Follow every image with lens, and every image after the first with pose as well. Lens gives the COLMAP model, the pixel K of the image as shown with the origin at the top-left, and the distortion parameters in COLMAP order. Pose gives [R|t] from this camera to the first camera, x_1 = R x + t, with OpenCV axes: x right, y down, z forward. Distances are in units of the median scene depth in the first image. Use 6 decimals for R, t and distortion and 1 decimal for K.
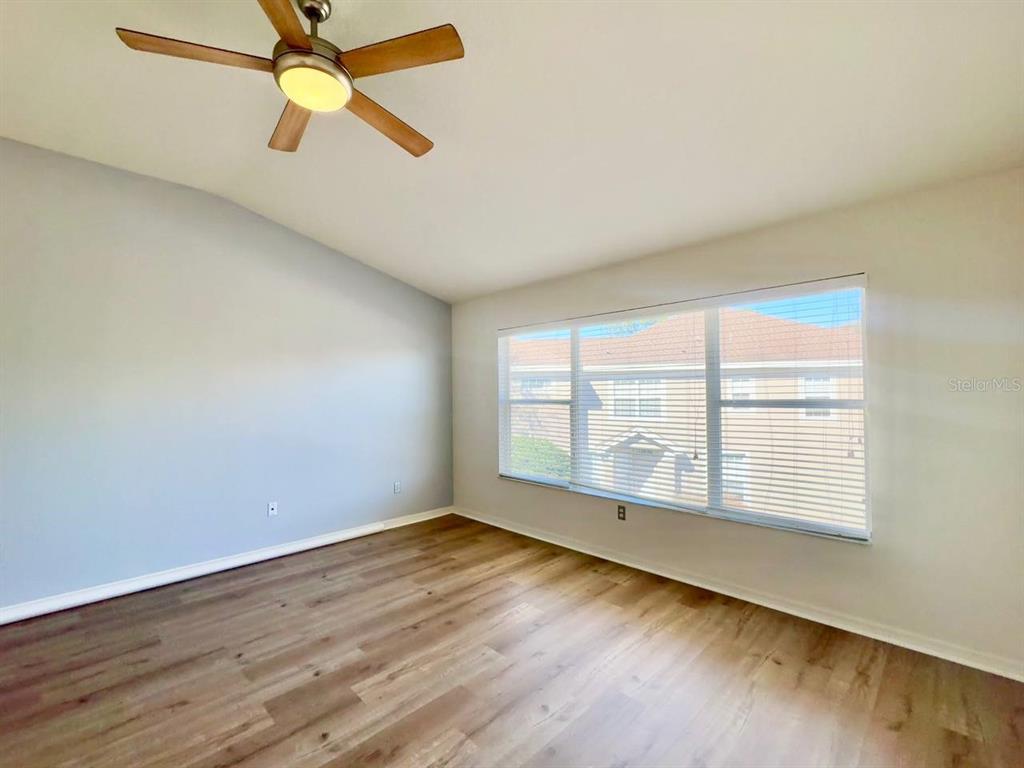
lens RADIAL K [[410.6, 0, 512.0], [0, 410.6, 384.0], [0, 0, 1]] dist [0.000063, -0.000019]
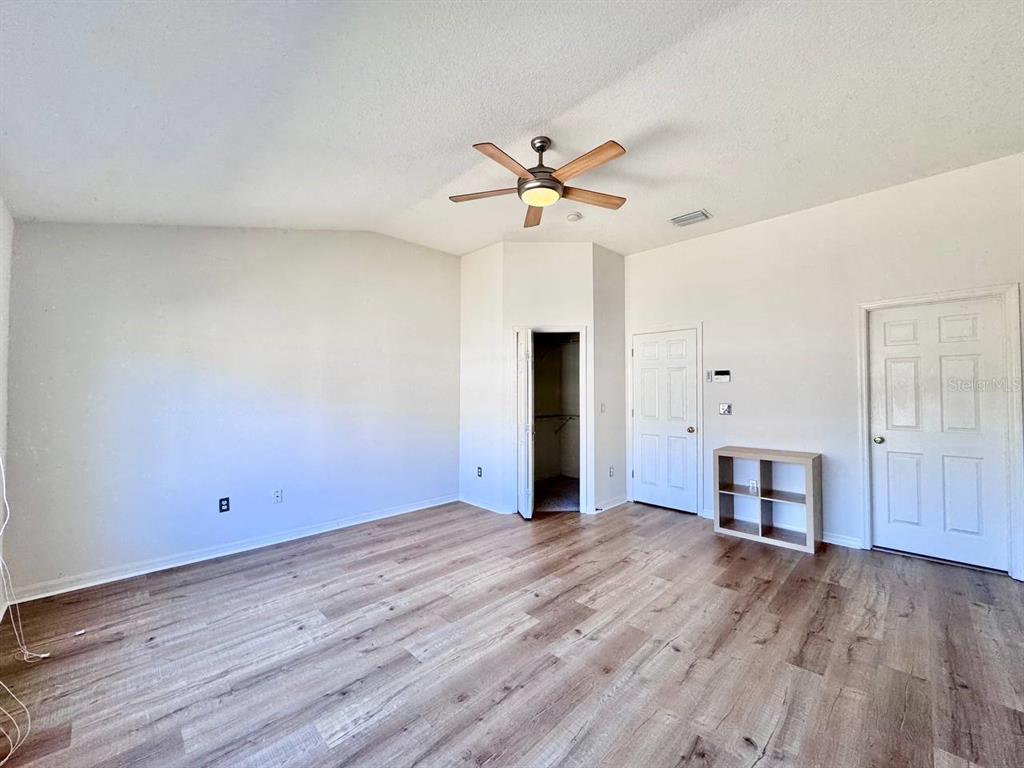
lens RADIAL K [[410.6, 0, 512.0], [0, 410.6, 384.0], [0, 0, 1]] dist [0.000063, -0.000019]
pose [[-0.999891, 0.009470, 0.011366, -0.300550], [0.008959, 0.998984, -0.044158, 0.075906], [-0.011773, -0.044051, -0.998960, 2.063295]]
